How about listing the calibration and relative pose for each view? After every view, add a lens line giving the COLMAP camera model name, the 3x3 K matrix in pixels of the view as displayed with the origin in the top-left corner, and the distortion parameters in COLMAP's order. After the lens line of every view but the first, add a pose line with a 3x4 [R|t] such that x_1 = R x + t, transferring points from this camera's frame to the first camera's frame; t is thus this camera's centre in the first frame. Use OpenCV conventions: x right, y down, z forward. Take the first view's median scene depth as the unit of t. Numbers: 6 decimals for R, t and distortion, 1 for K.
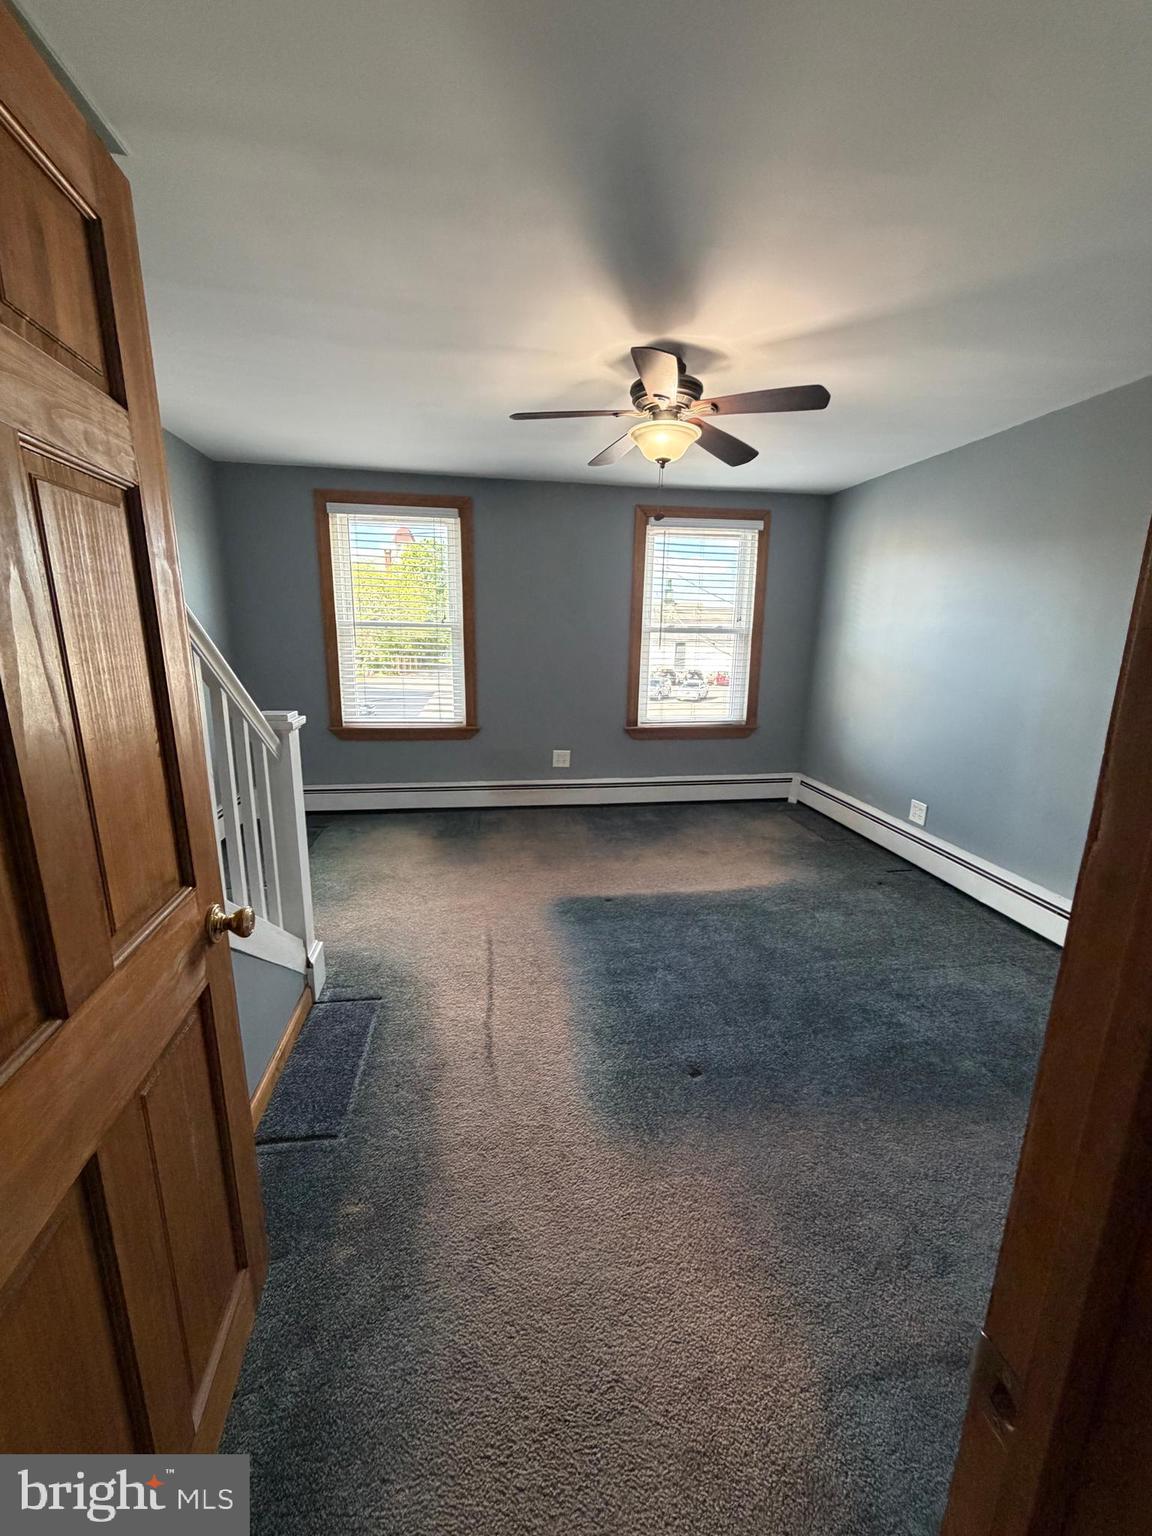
lens RADIAL K [[613.2, 0, 575.5], [0, 613.2, 766.7], [0, 0, 1]] dist [-0.000647, 0.000387]
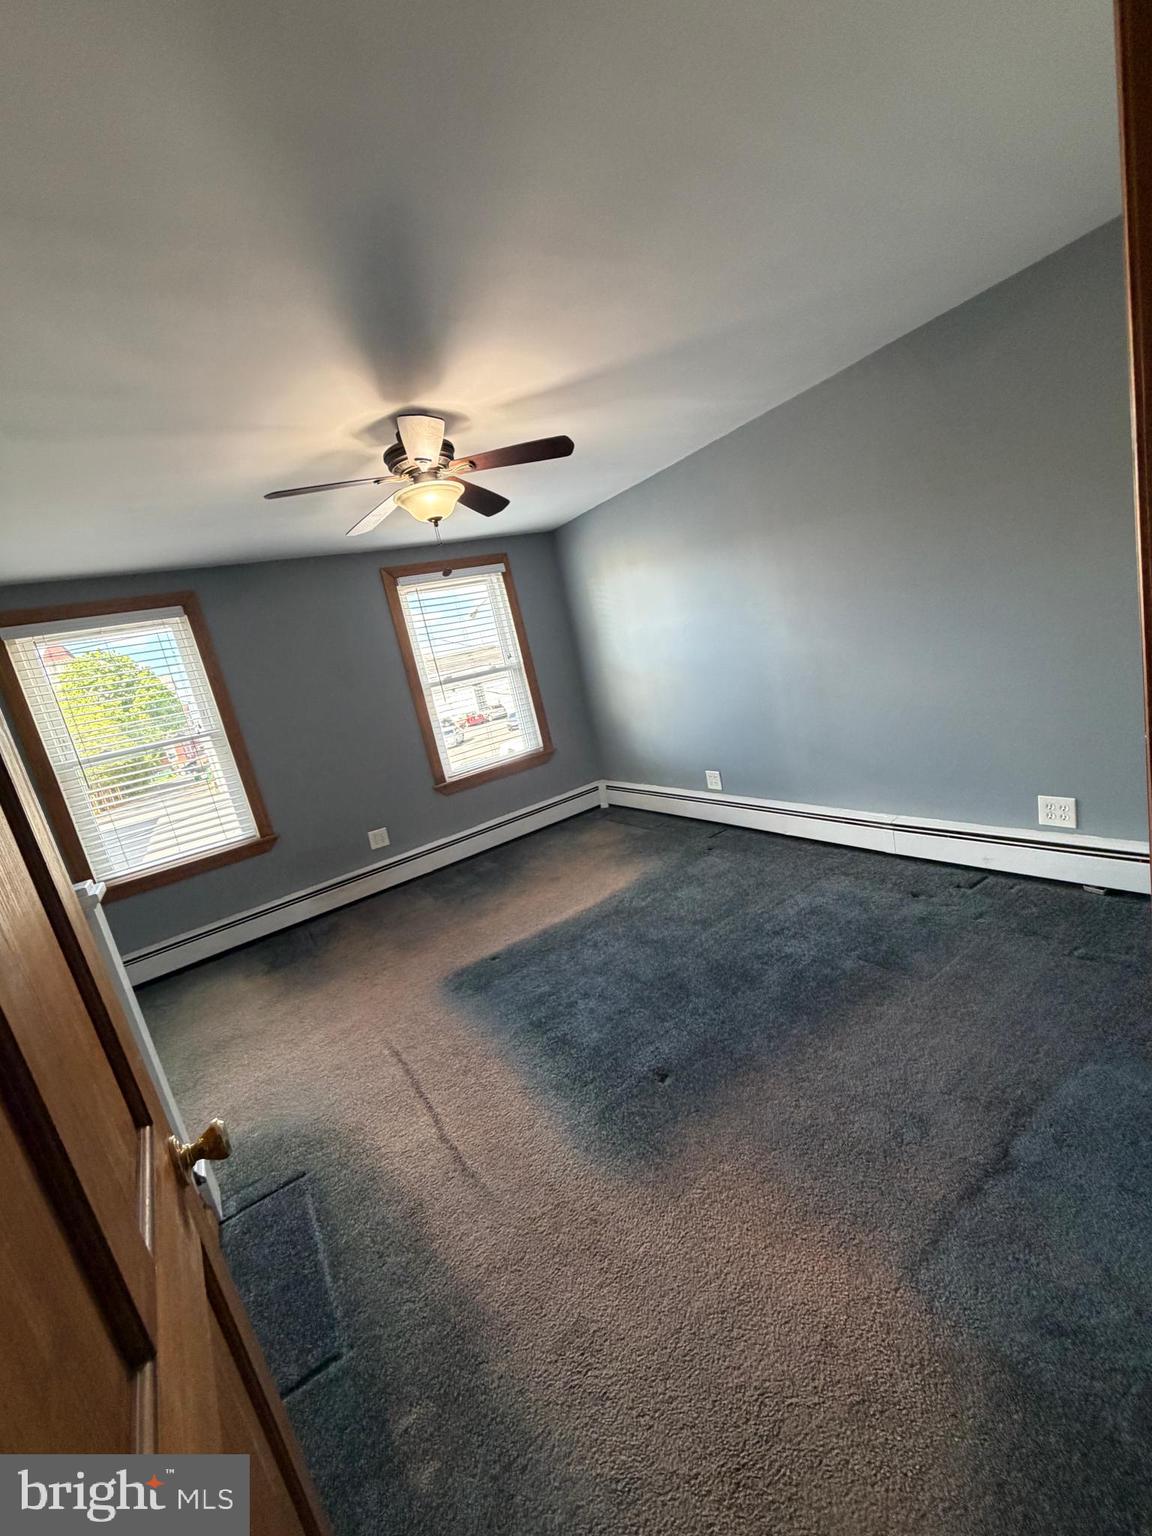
lens RADIAL K [[613.2, 0, 574.4], [0, 613.2, 766.1], [0, 0, 1]] dist [-0.000647, 0.000387]
pose [[0.884950, -0.282911, 0.369898, -0.145156], [0.310018, 0.950618, -0.014627, -0.023728], [-0.347494, 0.127620, 0.928957, 0.026923]]
